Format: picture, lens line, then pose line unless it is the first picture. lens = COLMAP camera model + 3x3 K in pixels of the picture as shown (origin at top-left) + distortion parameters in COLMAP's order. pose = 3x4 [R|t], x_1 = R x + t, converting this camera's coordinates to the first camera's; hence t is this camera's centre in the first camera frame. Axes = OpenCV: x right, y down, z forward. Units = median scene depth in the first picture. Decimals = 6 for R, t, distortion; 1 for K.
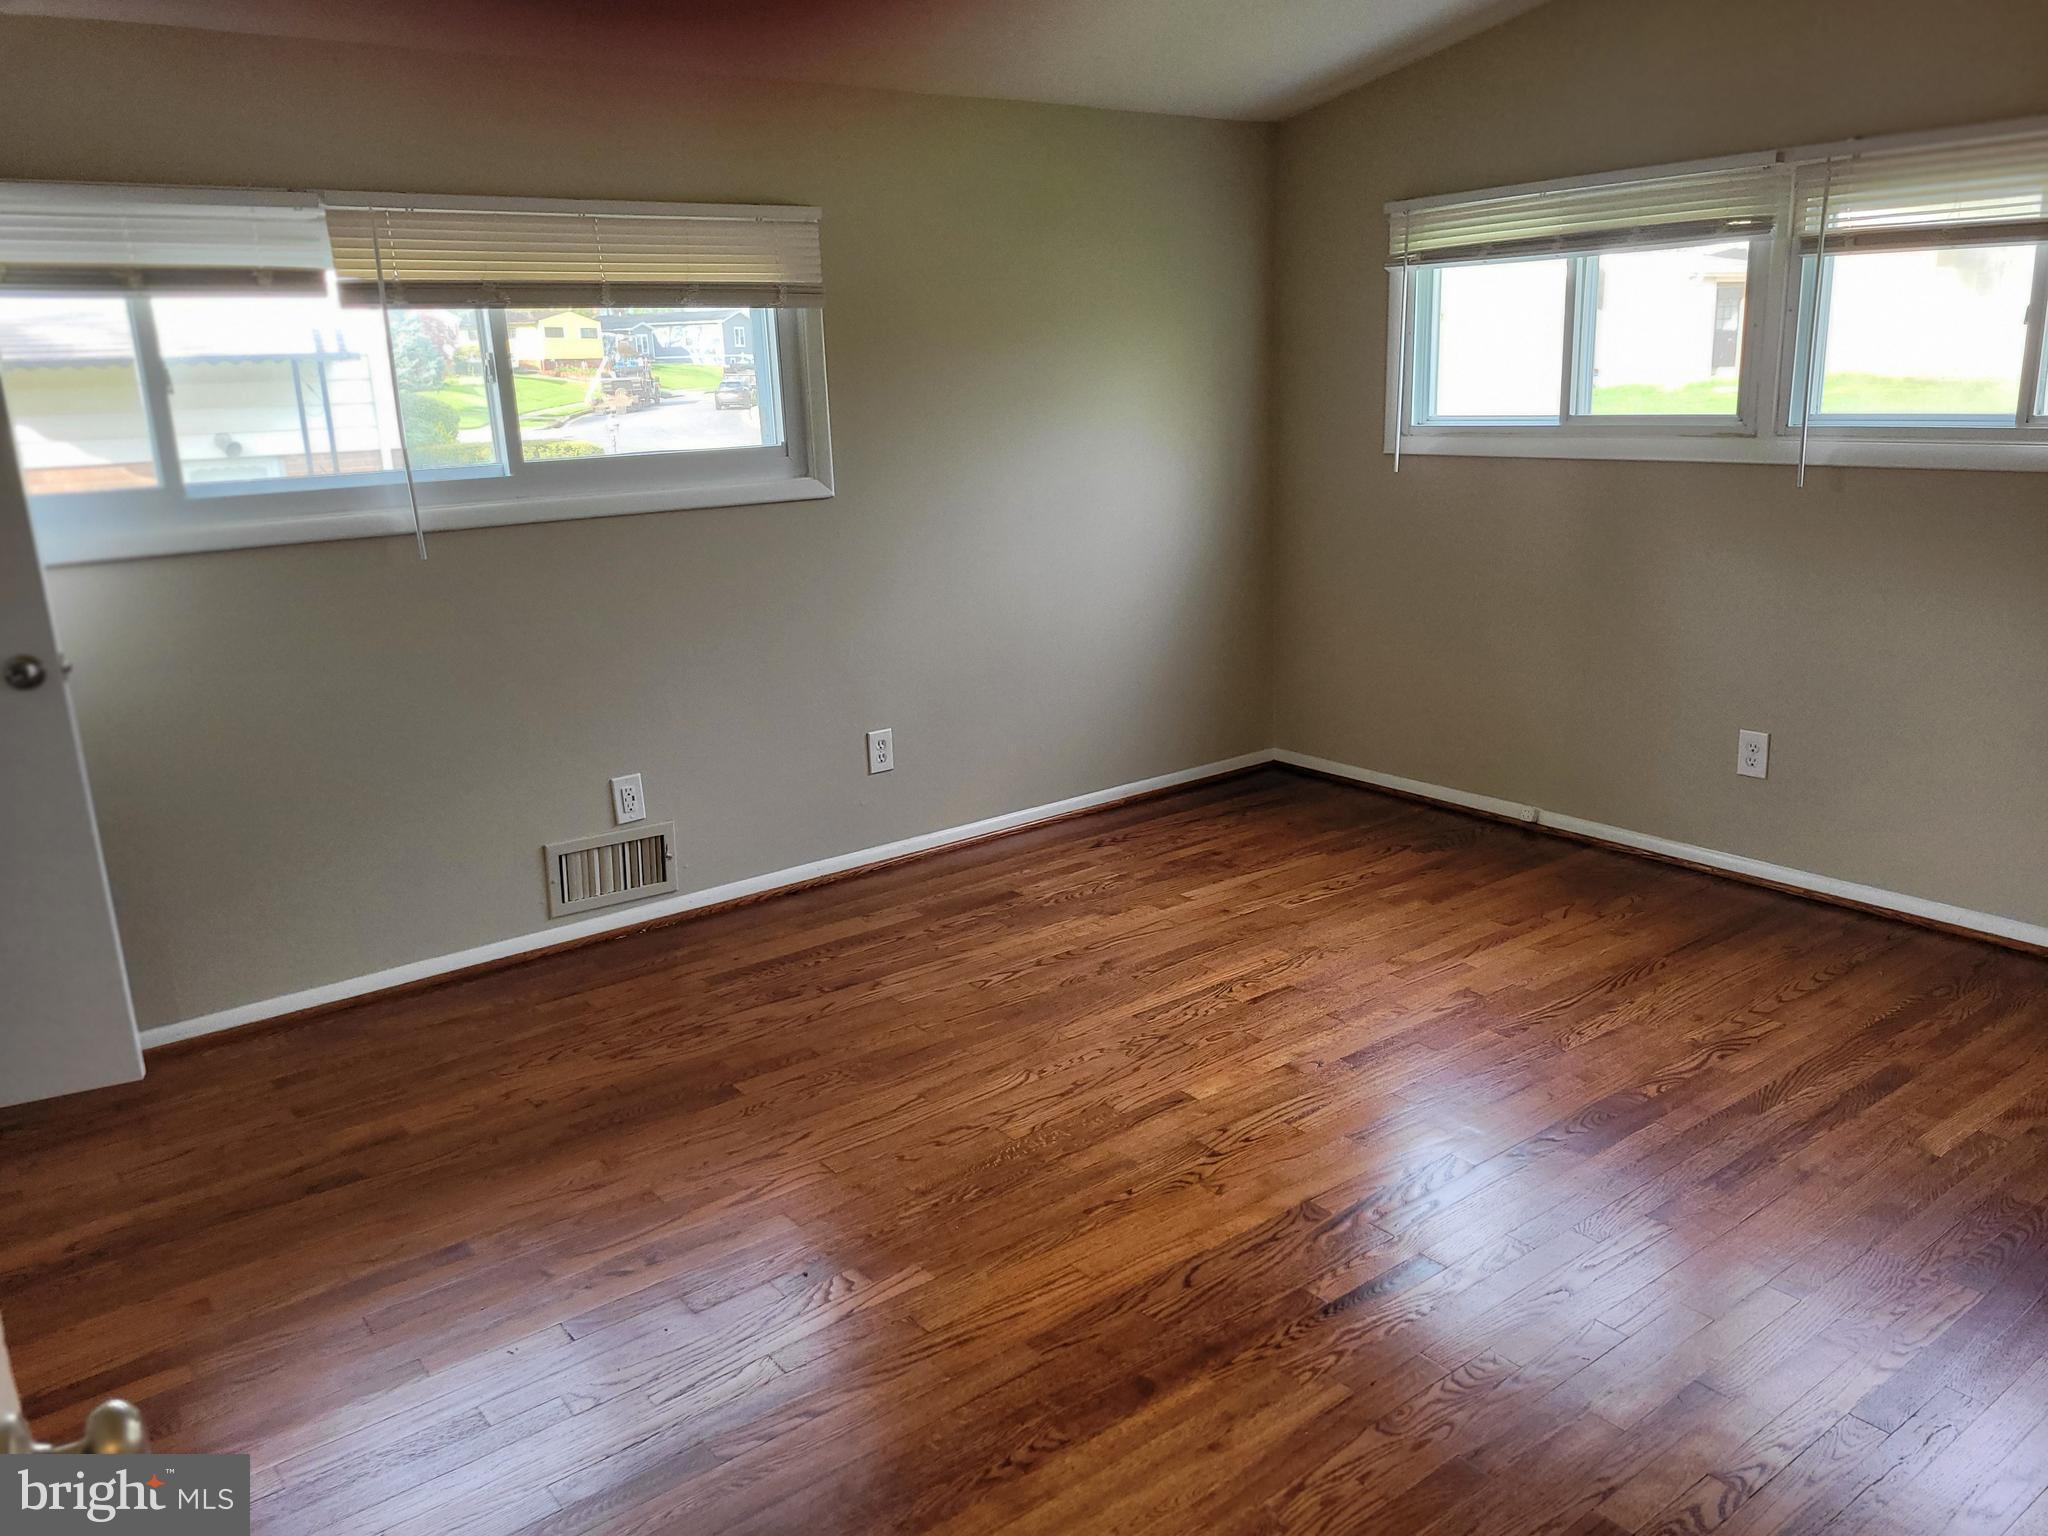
lens RADIAL K [[1546.6, 0, 1020.3], [0, 1546.6, 776.4], [0, 0, 1]] dist [0.056306, -0.047298]
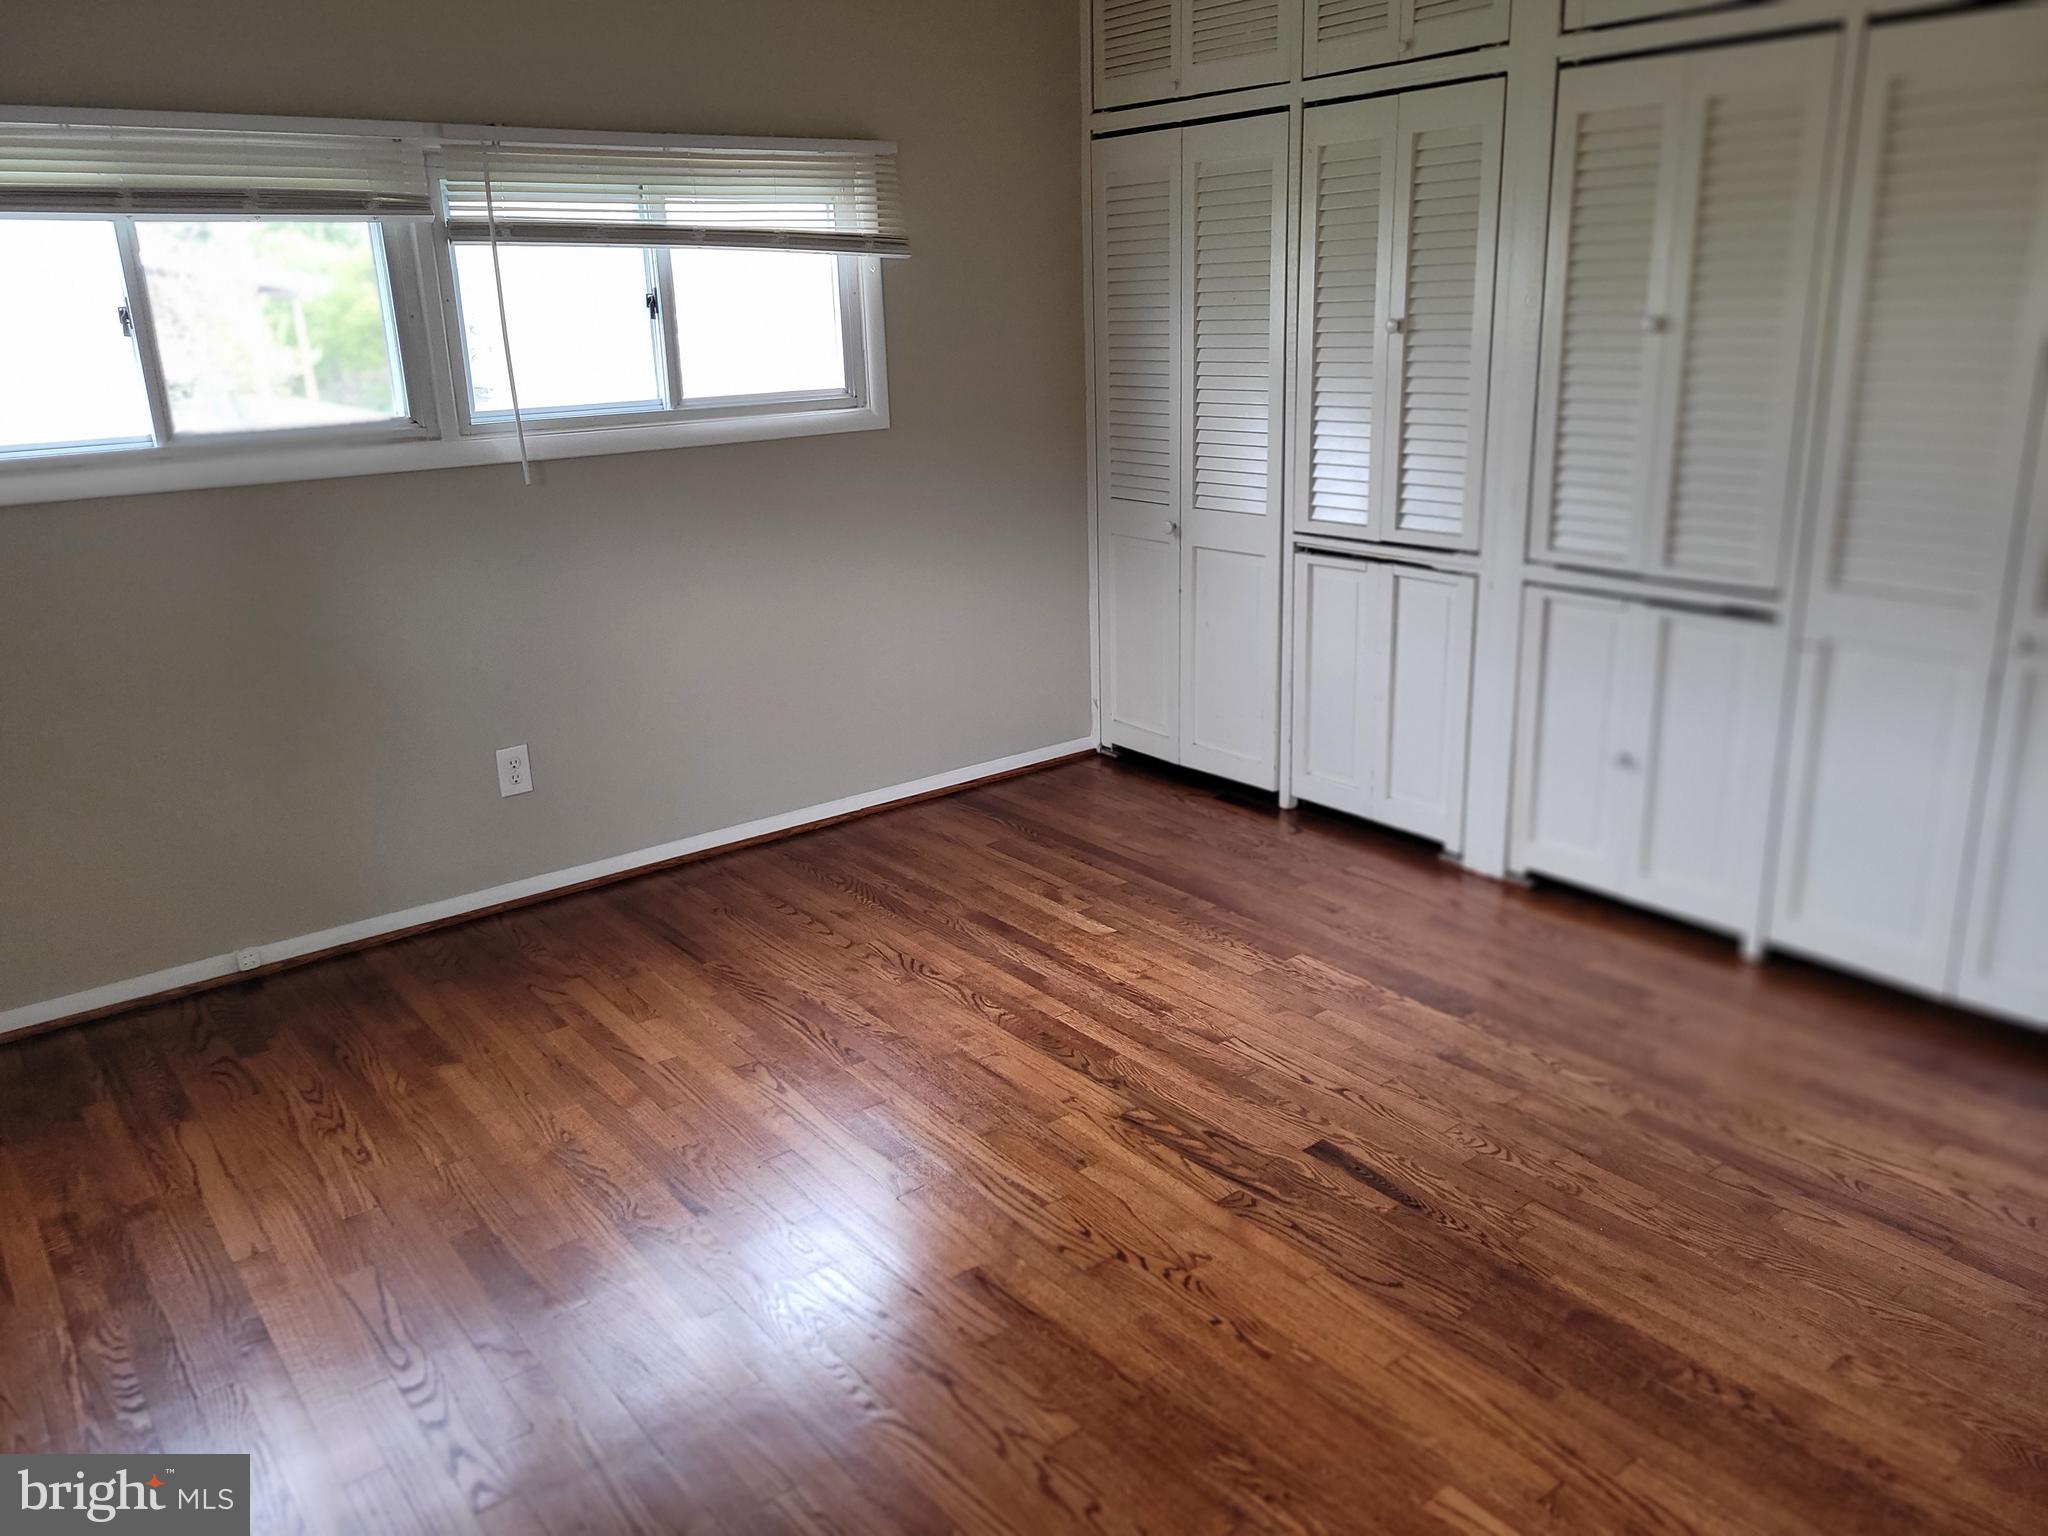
lens RADIAL K [[1546.6, 0, 1019.7], [0, 1546.6, 751.8], [0, 0, 1]] dist [0.056306, -0.047298]
pose [[-0.020887, -0.250461, 0.967901, -0.488452], [0.286491, 0.926015, 0.245804, -0.185287], [-0.957855, 0.282429, 0.052413, 0.720661]]
